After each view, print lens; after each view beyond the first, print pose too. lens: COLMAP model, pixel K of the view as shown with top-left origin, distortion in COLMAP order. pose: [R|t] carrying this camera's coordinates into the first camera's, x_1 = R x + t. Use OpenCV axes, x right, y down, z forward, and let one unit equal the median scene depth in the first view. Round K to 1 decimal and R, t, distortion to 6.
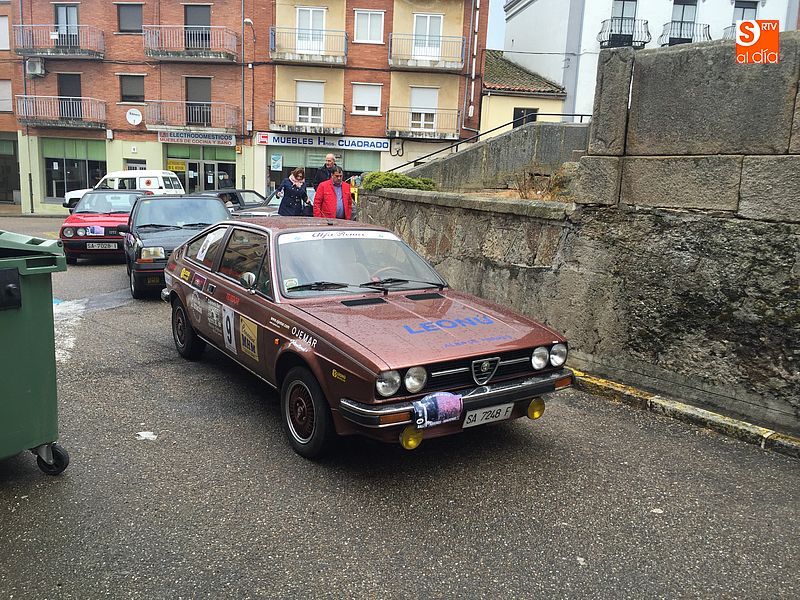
lens RADIAL K [[689.6, 0, 403.2], [0, 689.6, 298.2], [0, 0, 1]] dist [0.071161, -0.084980]
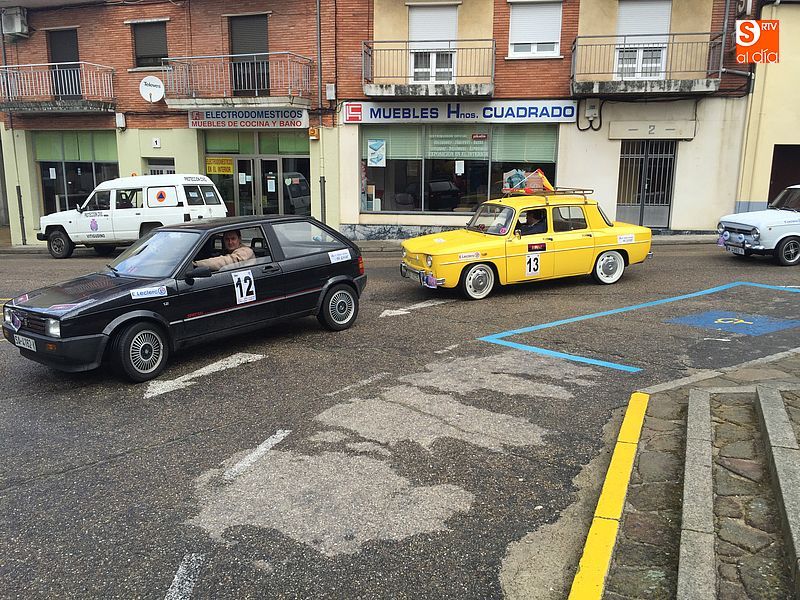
lens RADIAL K [[689.6, 0, 404.4], [0, 689.6, 304.3], [0, 0, 1]] dist [0.071161, -0.084980]
pose [[0.987139, -0.008778, -0.159624, -0.067907], [0.011414, 0.999813, 0.015608, -0.077134], [0.159457, -0.017229, 0.987055, 0.426804]]
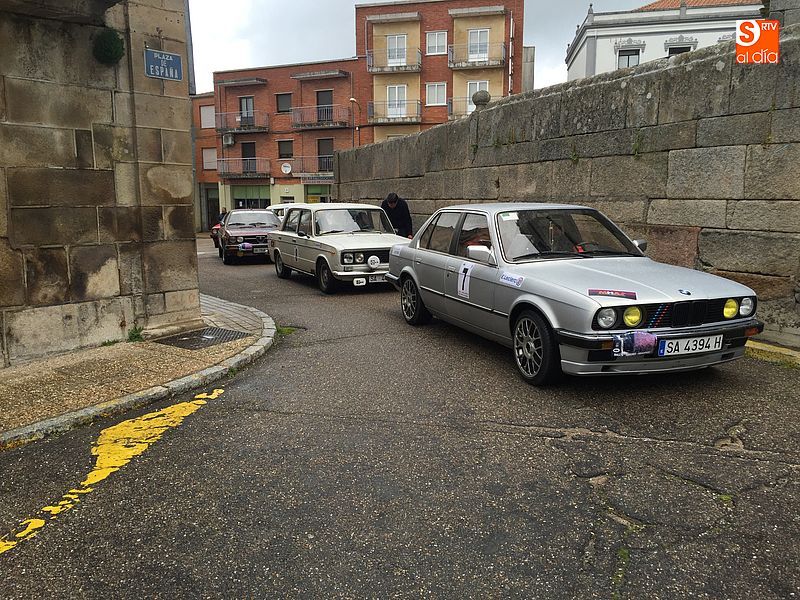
lens RADIAL K [[689.6, 0, 406.9], [0, 689.6, 305.8], [0, 0, 1]] dist [0.071161, -0.084980]
pose [[0.961548, -0.008603, -0.274504, 0.270774], [-0.000158, 0.999492, -0.031878, 0.082548], [0.274638, 0.030696, 0.961058, -0.349637]]
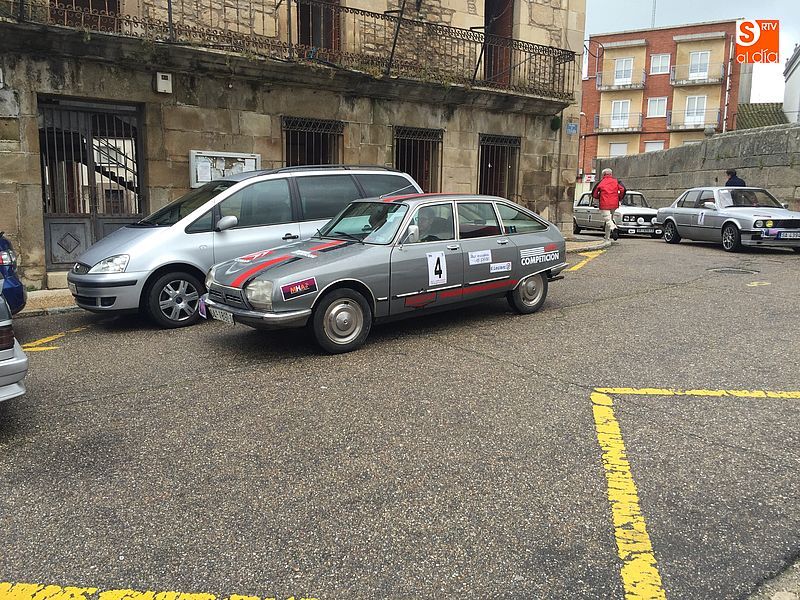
lens RADIAL K [[689.6, 0, 404.7], [0, 689.6, 296.0], [0, 0, 1]] dist [0.071161, -0.084980]
pose [[0.853587, 0.041918, -0.519260, 0.309597], [-0.072136, 0.996666, -0.038125, 0.156271], [0.515931, 0.070000, 0.853765, -0.668920]]
